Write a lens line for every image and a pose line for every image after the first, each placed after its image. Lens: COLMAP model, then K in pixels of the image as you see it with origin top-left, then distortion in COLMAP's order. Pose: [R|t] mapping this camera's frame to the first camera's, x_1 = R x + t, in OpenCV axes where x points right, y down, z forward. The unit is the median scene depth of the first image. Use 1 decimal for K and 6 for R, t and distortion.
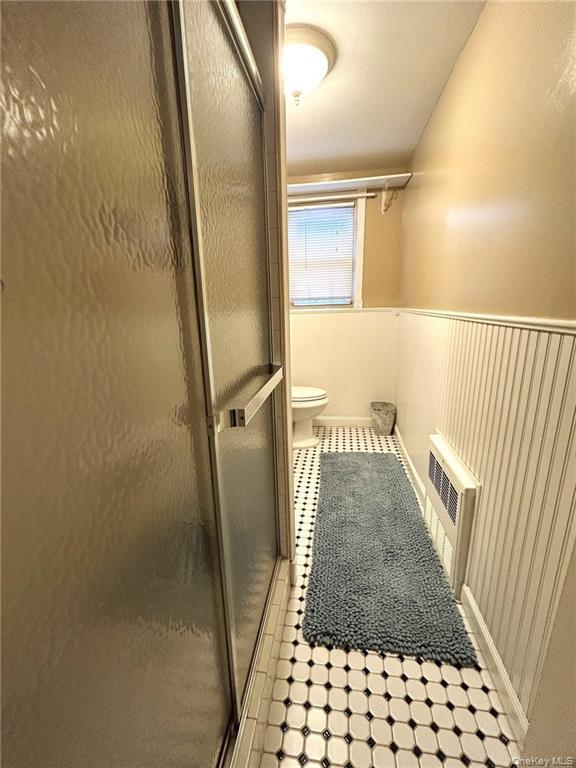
lens RADIAL K [[313.6, 0, 286.2], [0, 313.6, 382.1], [0, 0, 1]] dist [-0.008752, -0.000059]
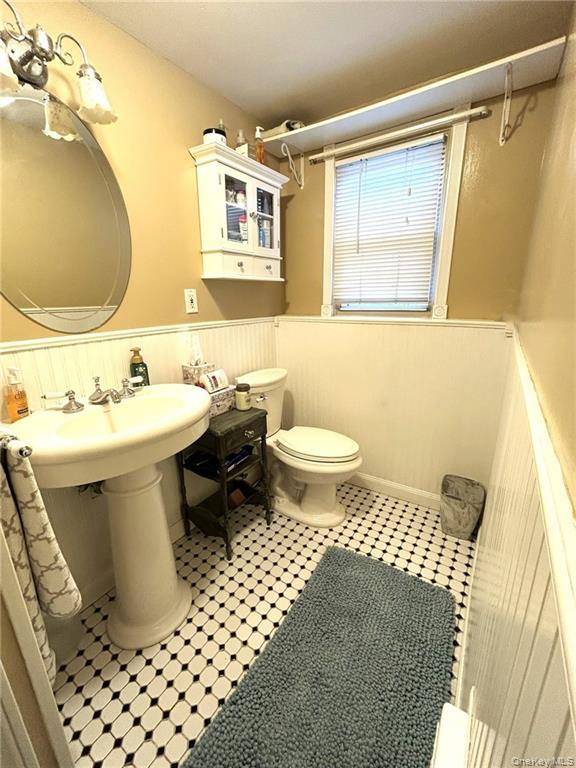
lens RADIAL K [[313.6, 0, 290.9], [0, 313.6, 383.4], [0, 0, 1]] dist [-0.008752, -0.000059]
pose [[0.913047, 0.118664, -0.390209, 0.235724], [-0.102686, 0.992802, 0.061642, -0.129978], [0.394715, -0.016213, 0.918661, 0.362214]]
